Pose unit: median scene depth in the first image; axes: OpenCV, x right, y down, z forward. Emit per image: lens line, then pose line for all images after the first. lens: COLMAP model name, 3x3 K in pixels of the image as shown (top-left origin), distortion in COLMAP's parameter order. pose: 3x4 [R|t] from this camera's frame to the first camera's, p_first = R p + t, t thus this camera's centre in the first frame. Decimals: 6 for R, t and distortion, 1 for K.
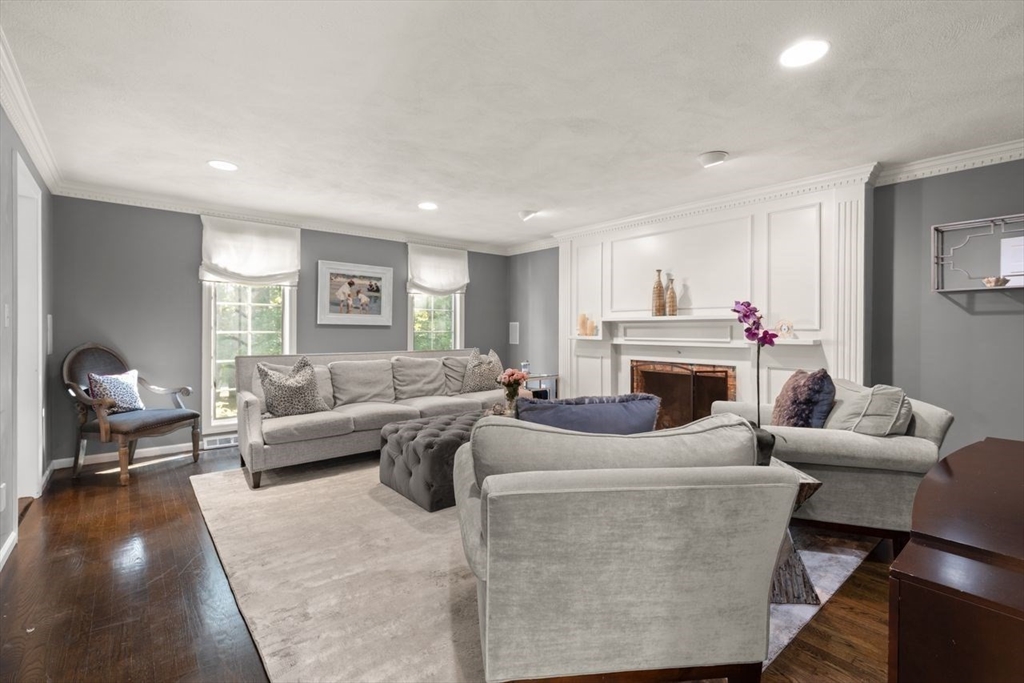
lens RADIAL K [[461.8, 0, 512.3], [0, 461.8, 328.3], [0, 0, 1]] dist [0.004688, -0.000264]
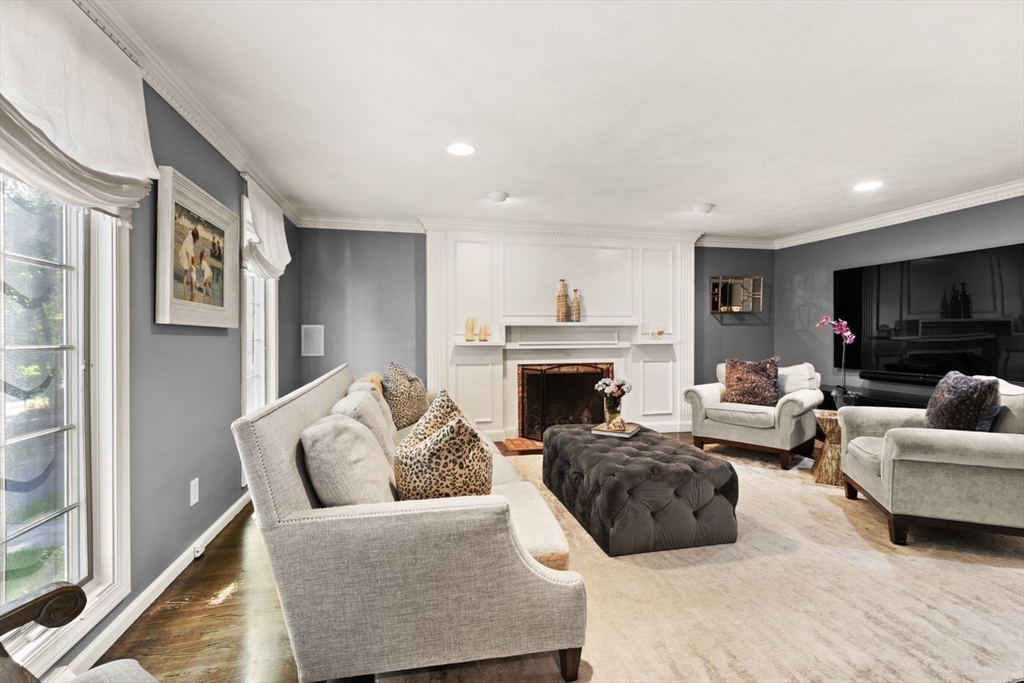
lens RADIAL K [[461.8, 0, 515.6], [0, 461.8, 344.6], [0, 0, 1]] dist [0.004688, -0.000264]
pose [[0.449150, -0.025962, 0.893079, -0.653537], [0.001062, 0.999593, 0.028524, -0.003631], [-0.893455, -0.011863, 0.448995, 0.560039]]
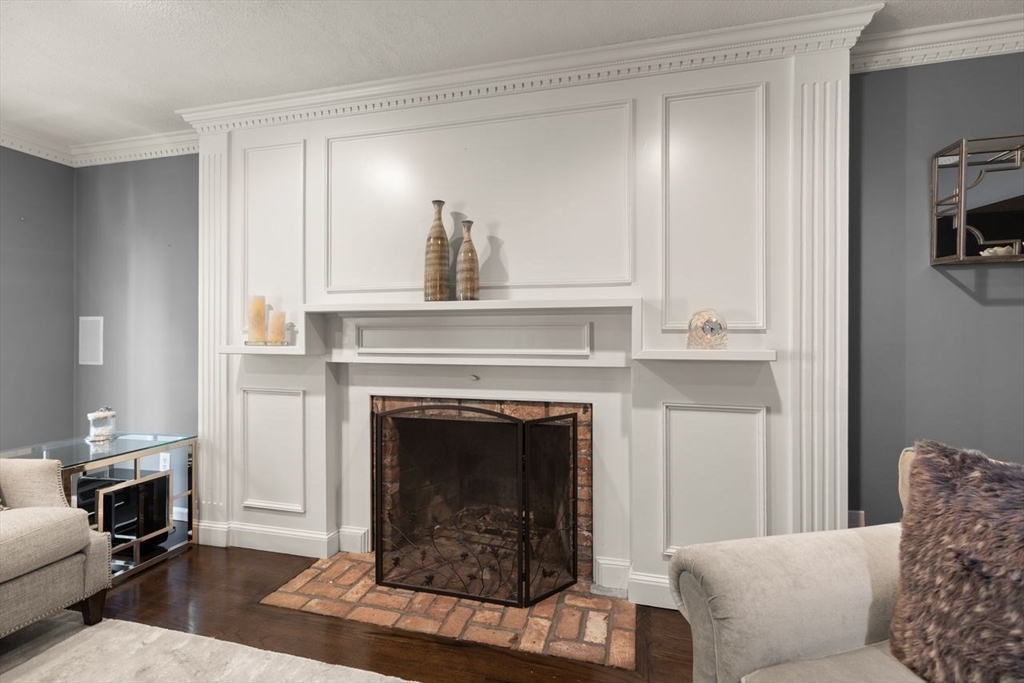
lens RADIAL K [[461.8, 0, 513.3], [0, 461.8, 339.2], [0, 0, 1]] dist [0.004688, -0.000264]
pose [[0.813127, -0.001241, 0.582085, 0.101246], [-0.002228, 0.999984, 0.005245, 0.007965], [-0.582082, -0.005561, 0.813111, 0.536647]]
